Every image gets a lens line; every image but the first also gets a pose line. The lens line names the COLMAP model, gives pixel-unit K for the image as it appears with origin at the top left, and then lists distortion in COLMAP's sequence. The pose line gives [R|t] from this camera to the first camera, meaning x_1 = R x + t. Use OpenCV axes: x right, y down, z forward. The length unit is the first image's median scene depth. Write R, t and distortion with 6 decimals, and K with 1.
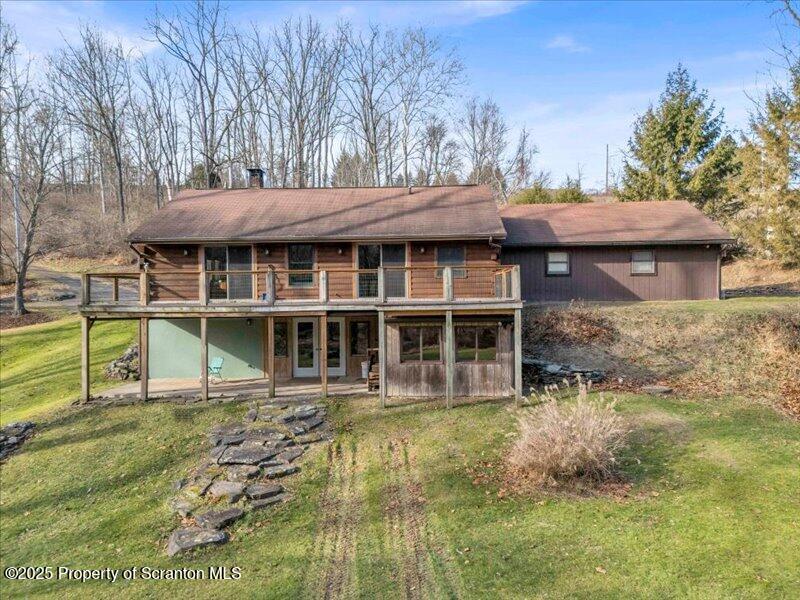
lens RADIAL K [[582.0, 0, 400.0], [0, 582.0, 300.0], [0, 0, 1]] dist [0.057930, -0.004815]
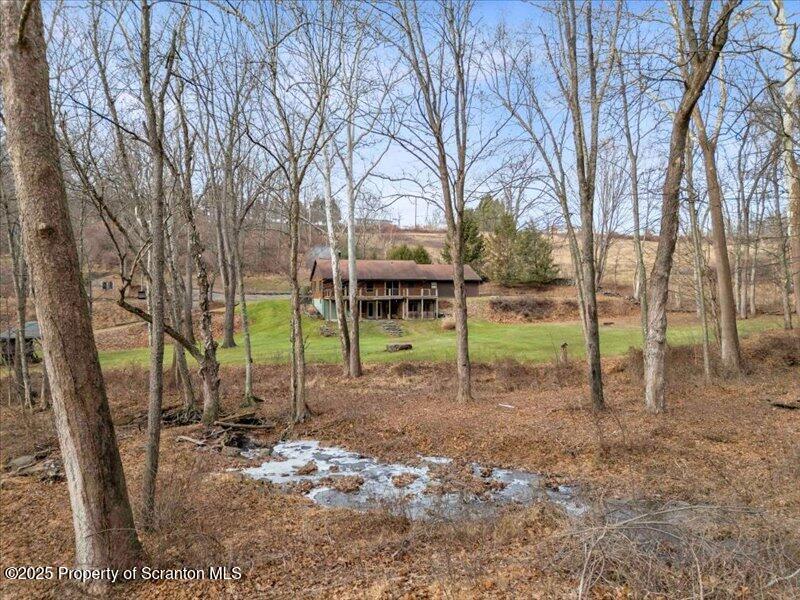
lens RADIAL K [[582.0, 0, 400.0], [0, 582.0, 300.0], [0, 0, 1]] dist [0.057930, -0.004815]
pose [[0.936110, 0.003173, 0.351694, -1.200083], [-0.002487, 0.999994, -0.002403, 0.029721], [-0.351699, 0.001375, 0.936112, -2.228758]]
